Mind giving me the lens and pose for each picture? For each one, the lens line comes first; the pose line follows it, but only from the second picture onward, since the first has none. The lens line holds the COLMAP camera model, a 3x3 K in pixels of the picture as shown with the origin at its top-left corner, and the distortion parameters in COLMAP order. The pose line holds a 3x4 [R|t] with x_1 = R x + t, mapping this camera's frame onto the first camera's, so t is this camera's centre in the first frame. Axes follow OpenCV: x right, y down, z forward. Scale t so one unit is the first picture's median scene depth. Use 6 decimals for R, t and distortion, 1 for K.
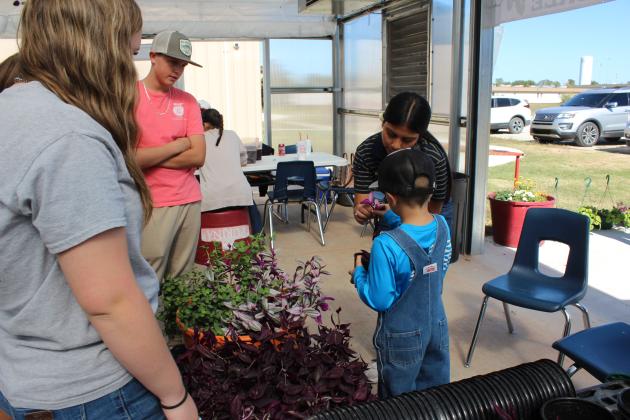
lens RADIAL K [[544.9, 0, 302.7], [0, 544.9, 198.5], [0, 0, 1]] dist [-0.113790, 0.003895]
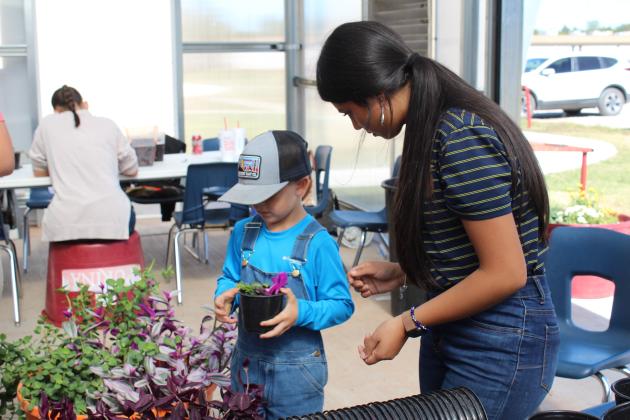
lens RADIAL K [[981.5, 0, 314.6], [0, 981.5, 176.4], [0, 0, 1]] dist [-0.018285, -0.012720]
pose [[0.998387, -0.005206, 0.056541, 0.044984], [0.008571, 0.998196, -0.059422, 0.019952], [-0.056130, 0.059810, 0.996630, -0.169717]]
